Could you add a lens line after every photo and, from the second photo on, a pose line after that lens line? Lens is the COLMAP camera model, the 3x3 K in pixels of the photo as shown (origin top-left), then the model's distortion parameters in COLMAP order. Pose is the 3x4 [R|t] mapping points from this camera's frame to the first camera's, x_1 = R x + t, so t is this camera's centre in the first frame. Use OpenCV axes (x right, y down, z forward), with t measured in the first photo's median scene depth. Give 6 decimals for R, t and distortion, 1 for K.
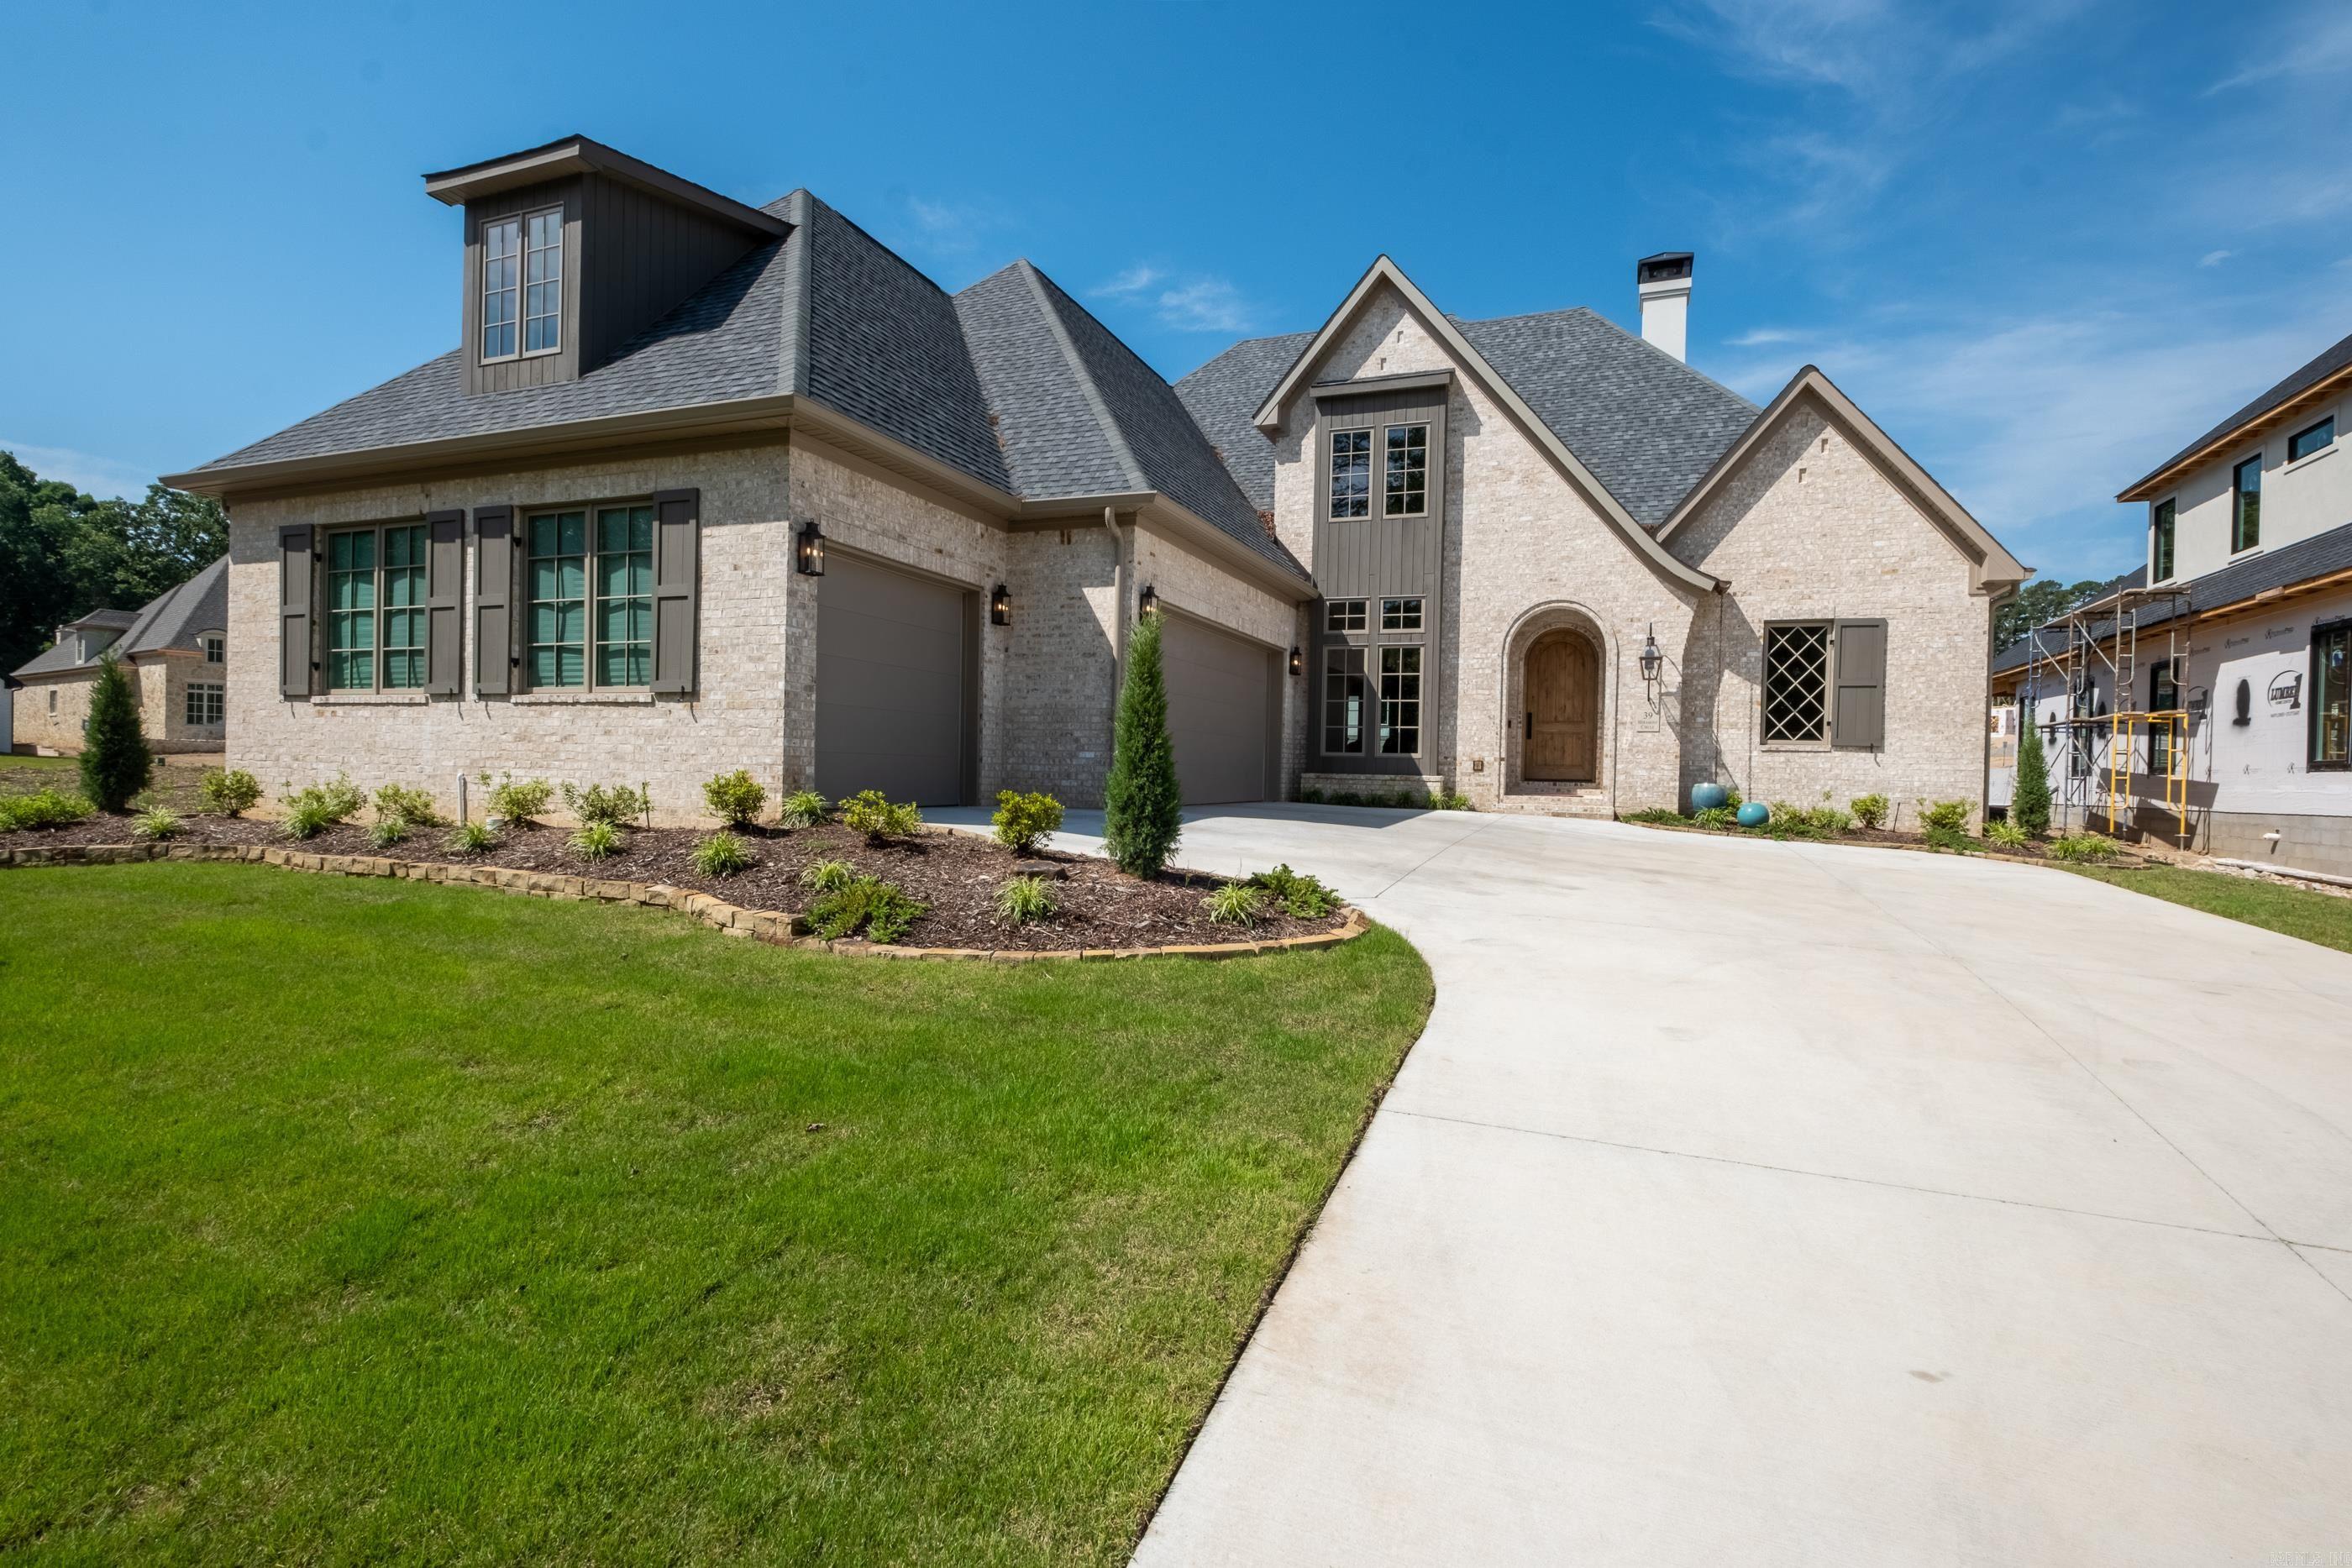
lens RADIAL K [[1085.0, 0, 1166.8], [0, 1085.0, 788.4], [0, 0, 1]] dist [0.008092, -0.002986]
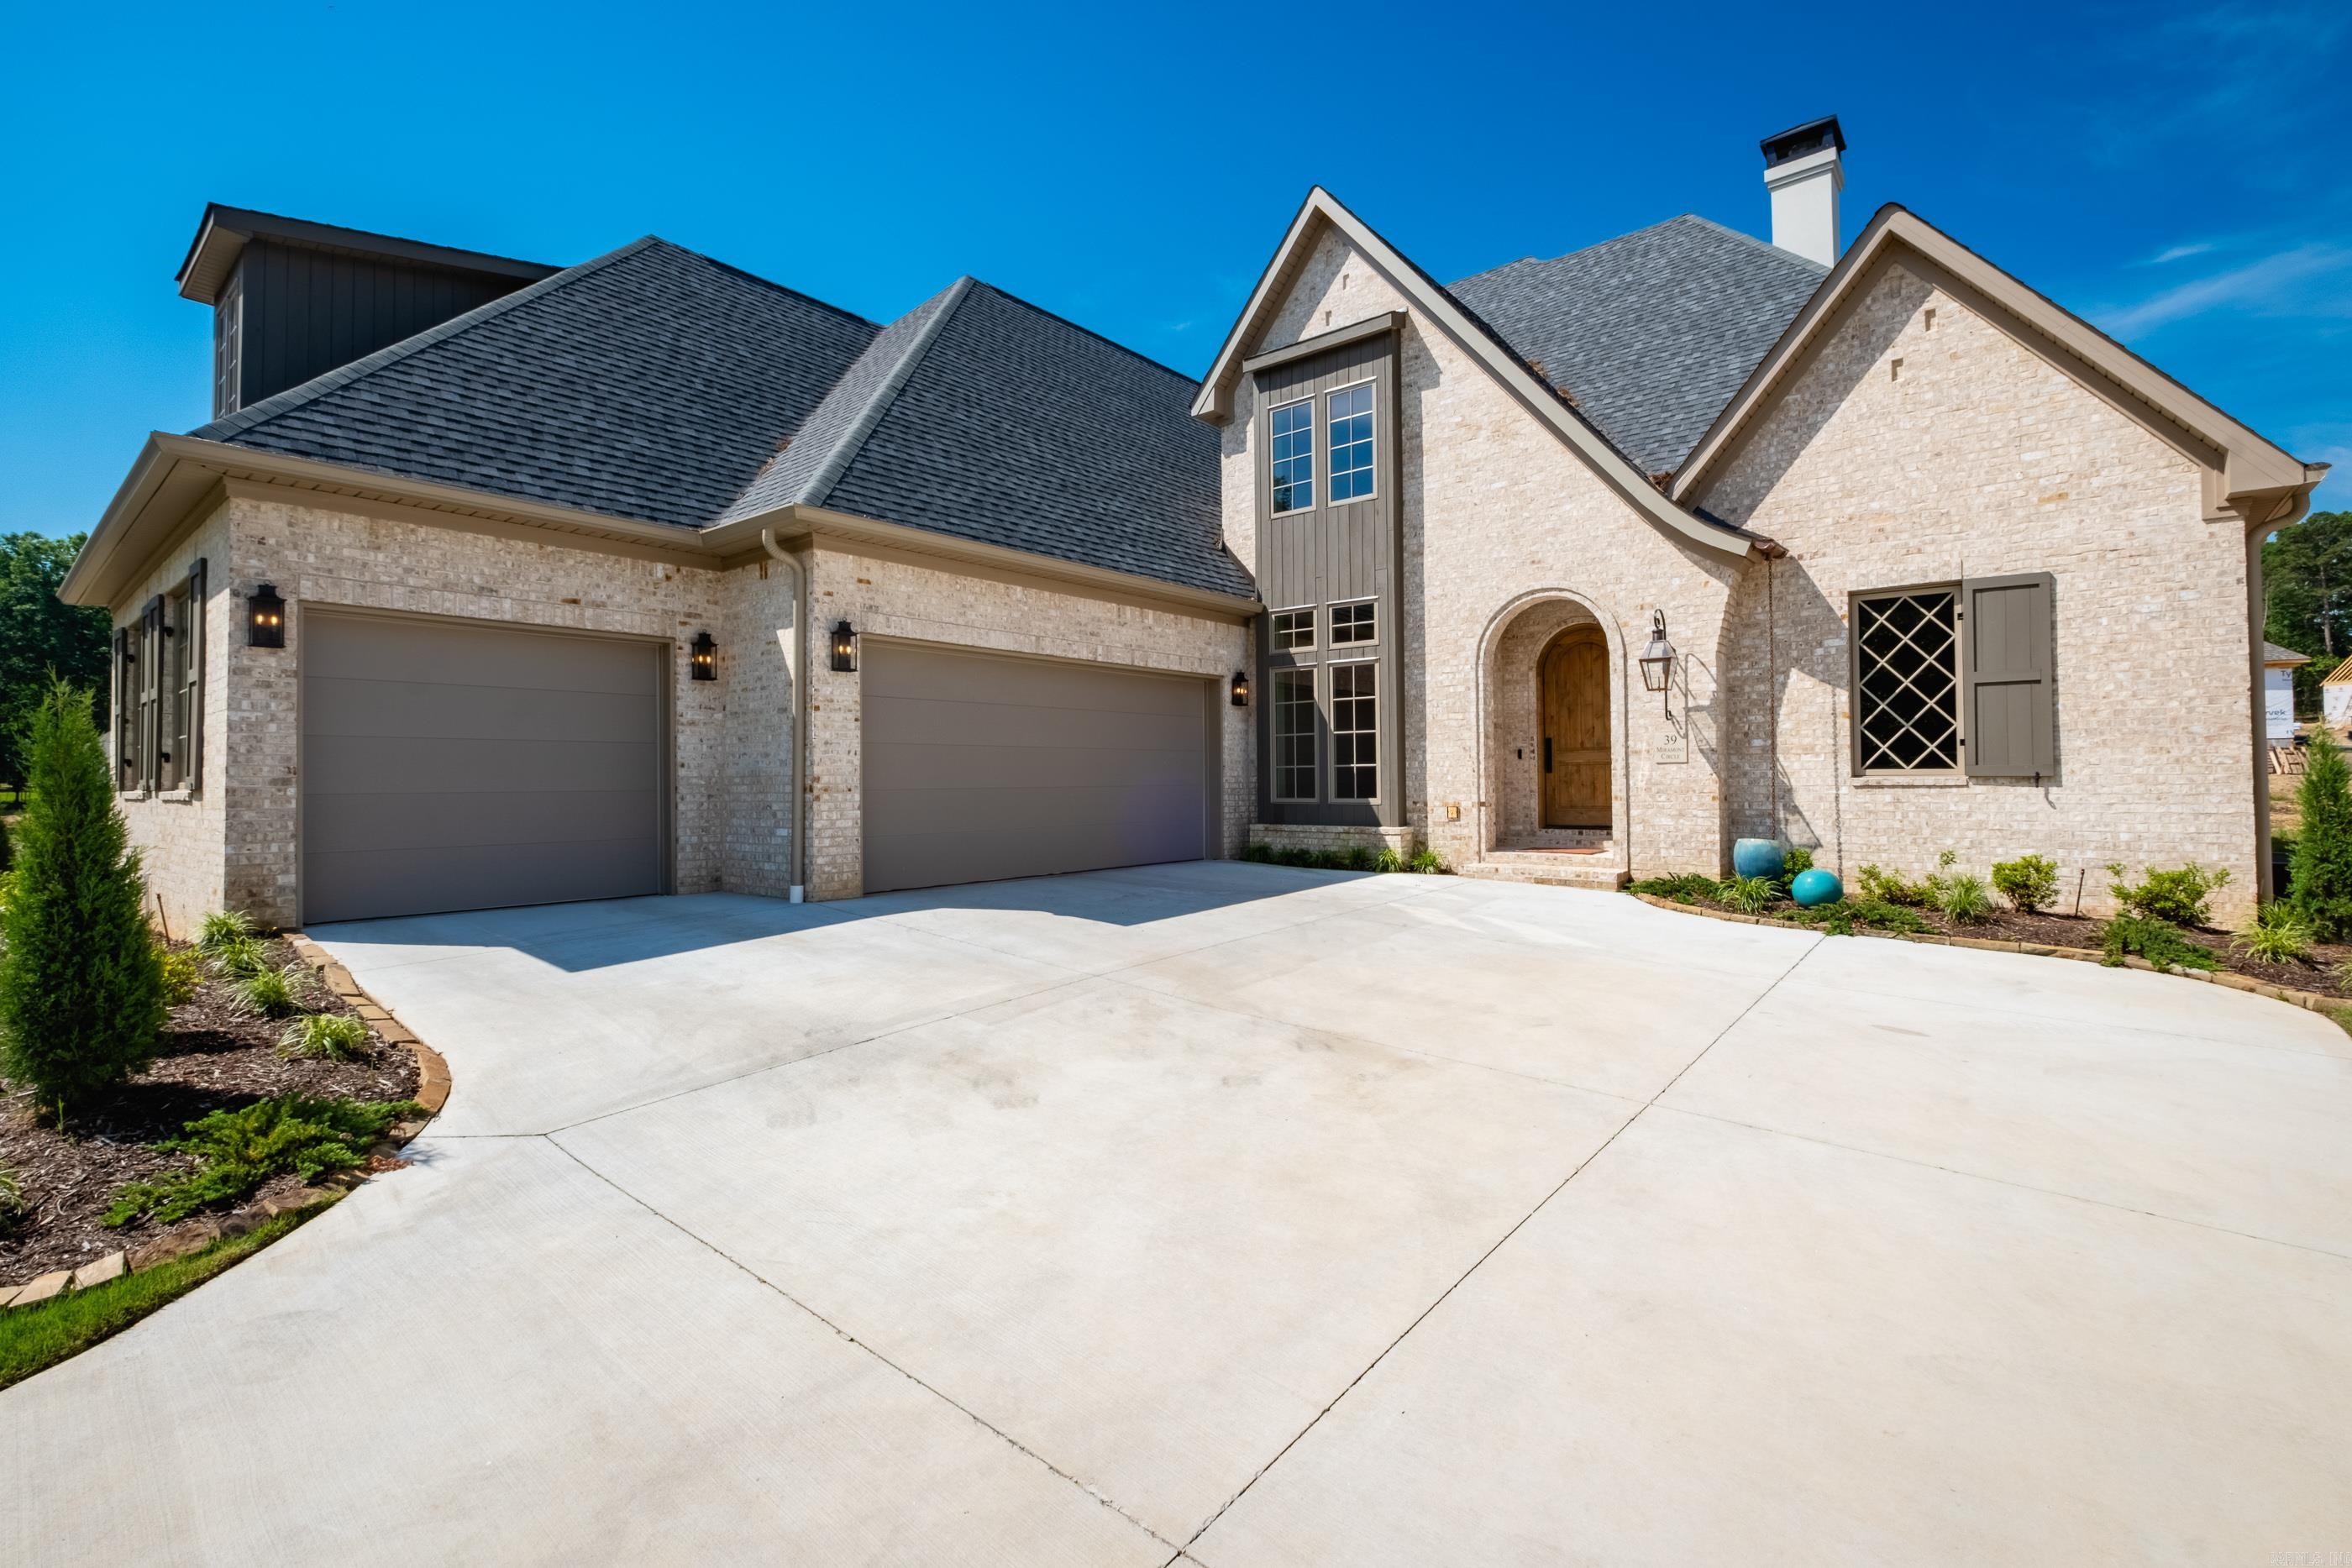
lens RADIAL K [[1010.6, 0, 1169.9], [0, 1010.6, 766.7], [0, 0, 1]] dist [0.005815, -0.005426]
pose [[0.951830, -0.036238, -0.304477, 0.337676], [0.025930, 0.998948, -0.037830, -0.034042], [0.305527, 0.028113, 0.951768, 0.281978]]
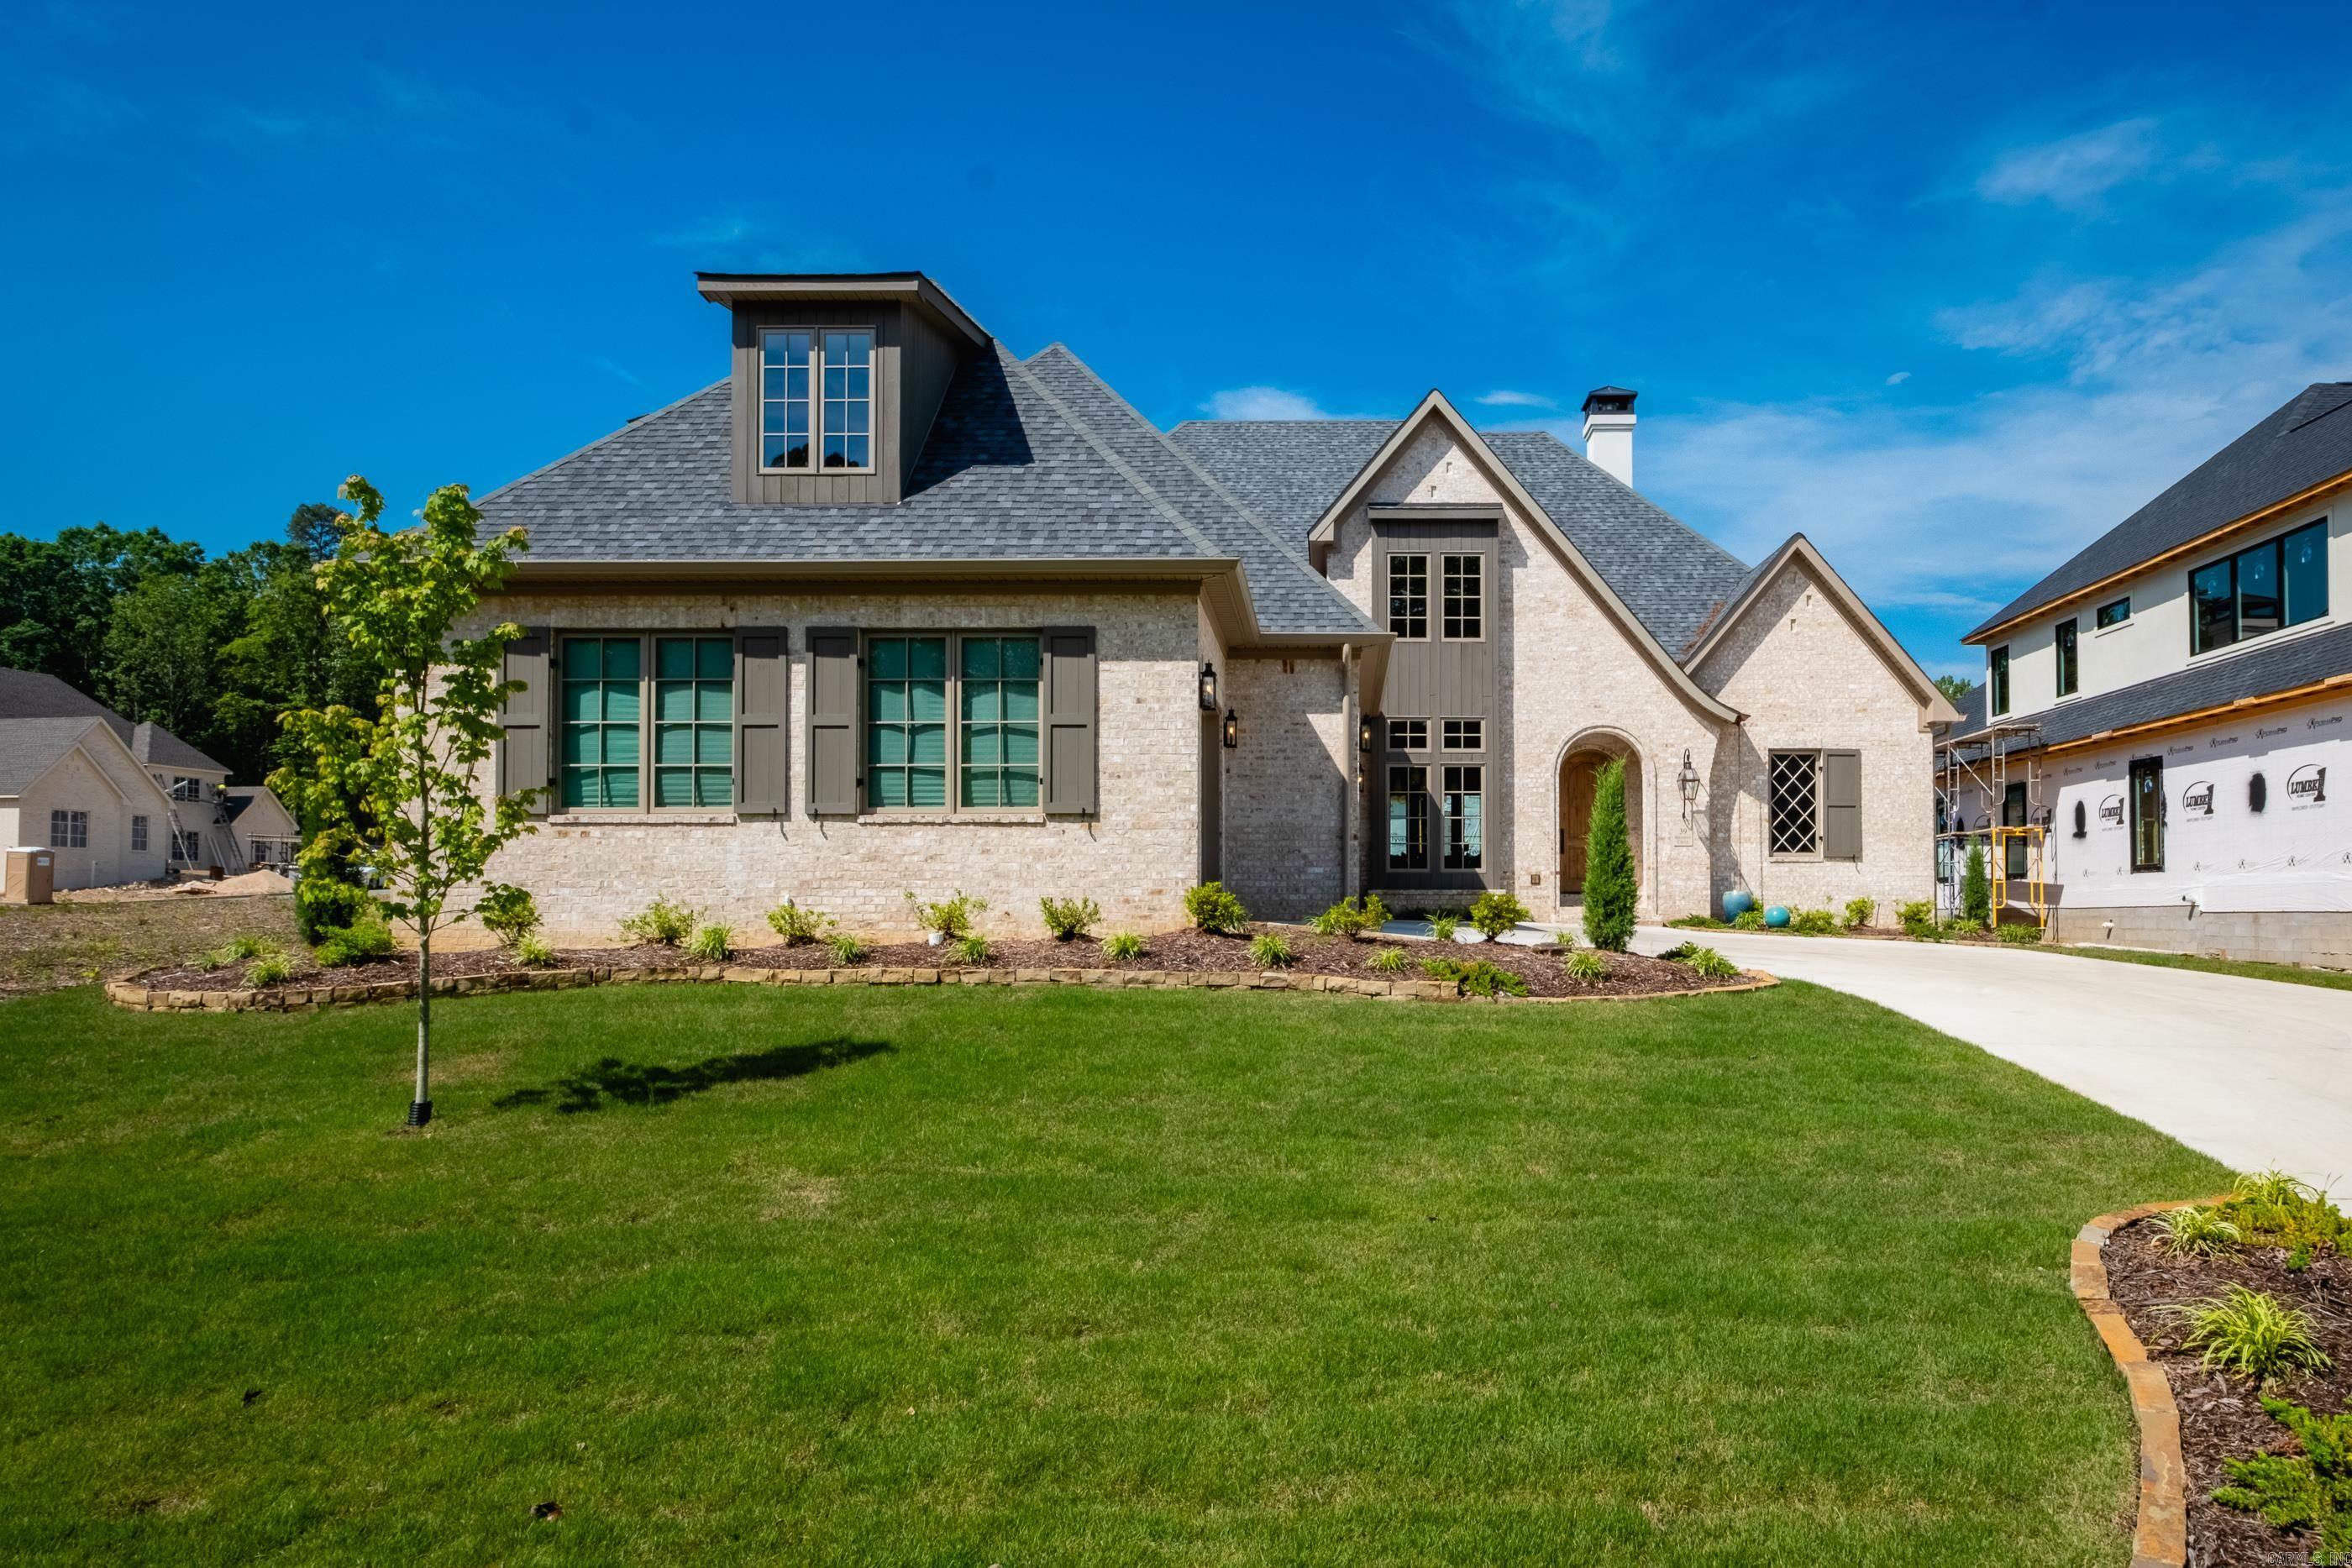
lens RADIAL K [[1446.9, 0, 1278.9], [0, 1446.9, 882.2], [0, 0, 1]] dist [0.011279, 0.003819]
pose [[0.938852, -0.015212, 0.343986, -0.462686], [0.026032, 0.999300, -0.026859, 0.014226], [-0.343337, 0.034172, 0.938591, -0.251867]]
